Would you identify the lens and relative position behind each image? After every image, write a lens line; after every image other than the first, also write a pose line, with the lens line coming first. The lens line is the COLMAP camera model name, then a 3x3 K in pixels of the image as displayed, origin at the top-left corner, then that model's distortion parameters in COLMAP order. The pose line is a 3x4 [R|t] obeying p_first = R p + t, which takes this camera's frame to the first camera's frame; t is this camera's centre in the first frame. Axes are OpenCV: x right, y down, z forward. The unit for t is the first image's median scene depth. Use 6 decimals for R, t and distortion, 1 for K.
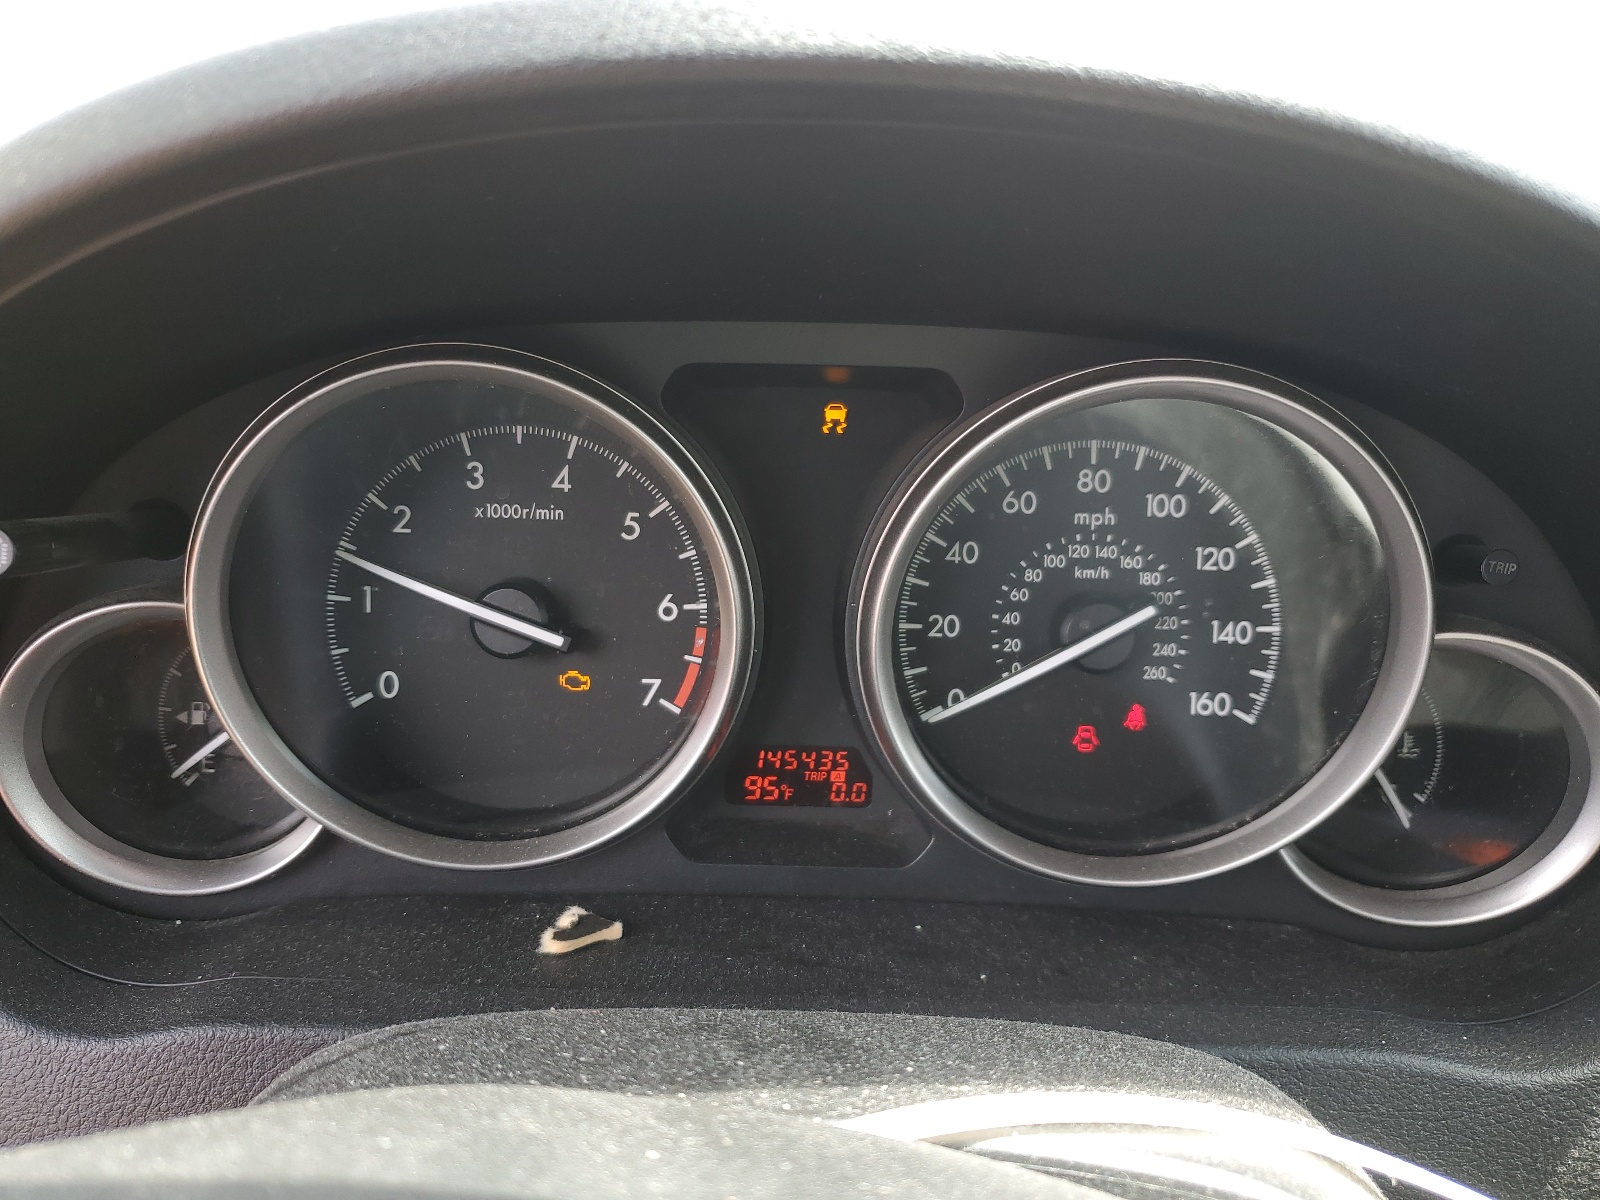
lens RADIAL K [[1205.1, 0, 801.5], [0, 1205.1, 597.3], [0, 0, 1]] dist [0.000112, -0.000173]
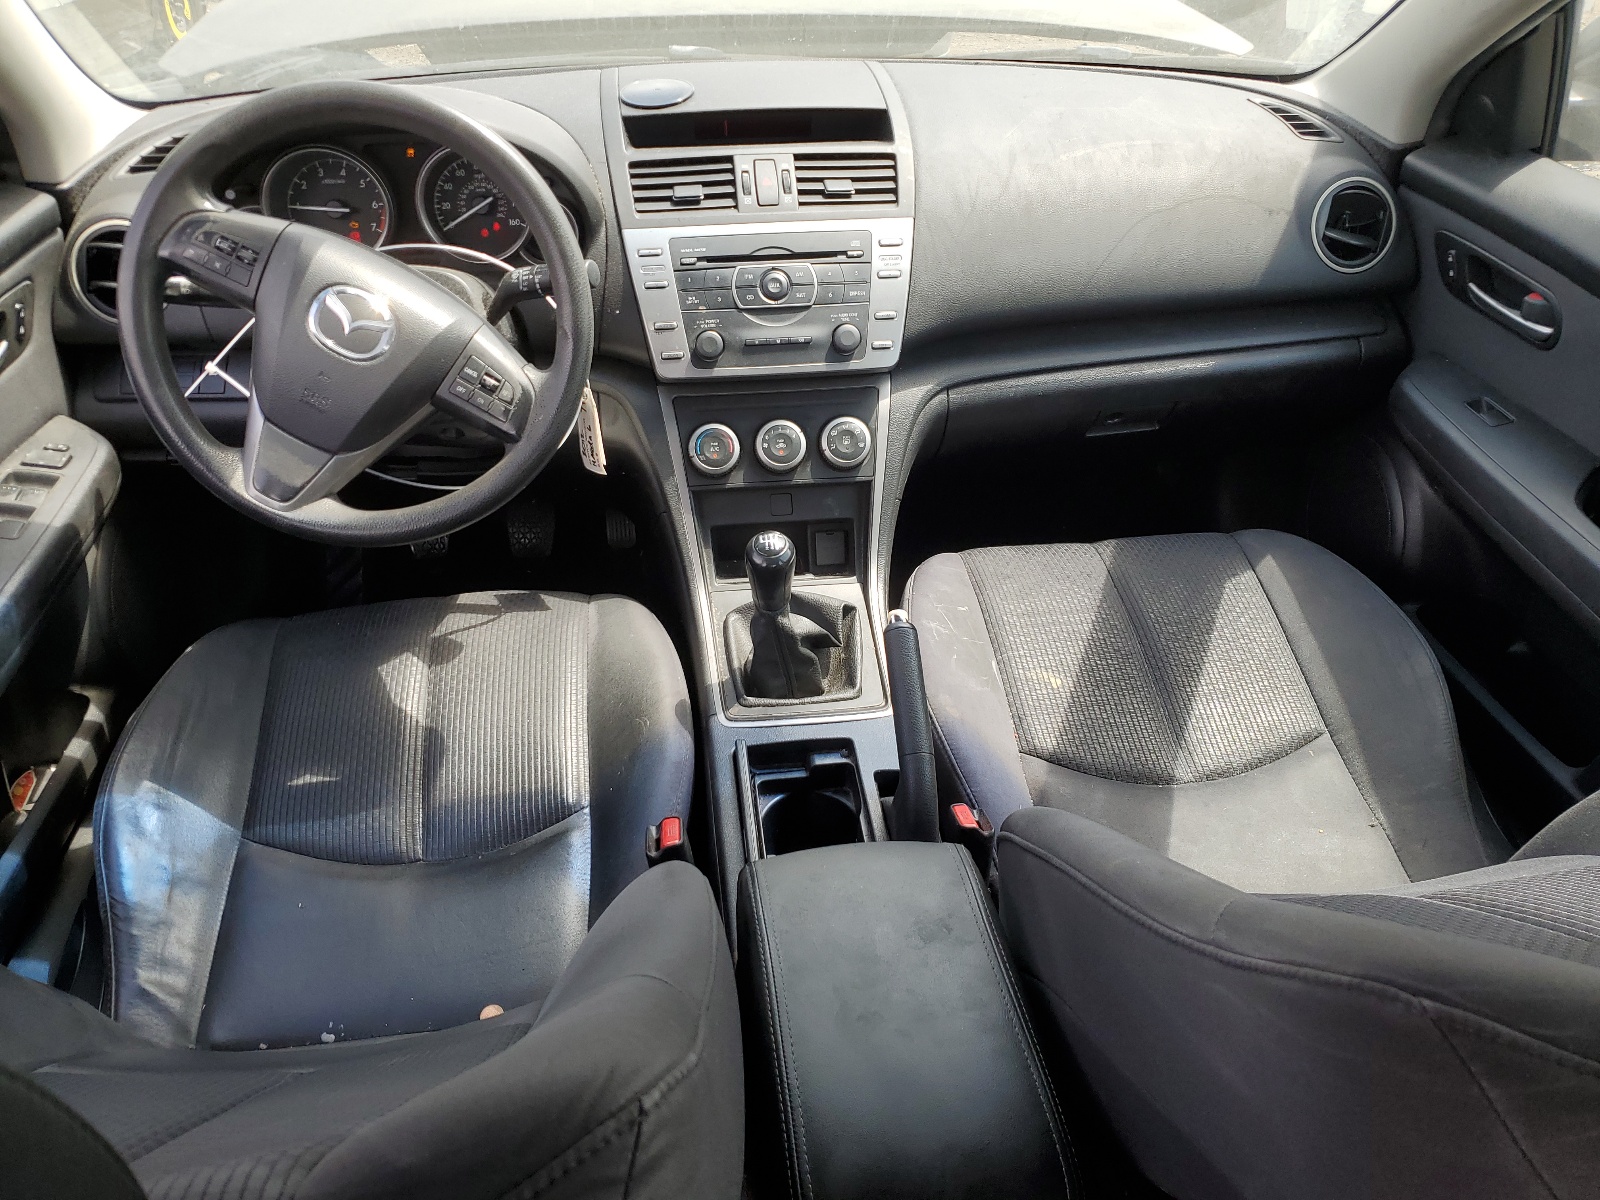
lens RADIAL K [[1205.1, 0, 798.3], [0, 1205.1, 603.1], [0, 0, 1]] dist [0.000112, -0.000173]
pose [[0.987185, -0.095073, 0.128166, 0.648880], [0.051105, 0.949203, 0.310487, 0.095527], [-0.151175, -0.299958, 0.941898, -3.446350]]
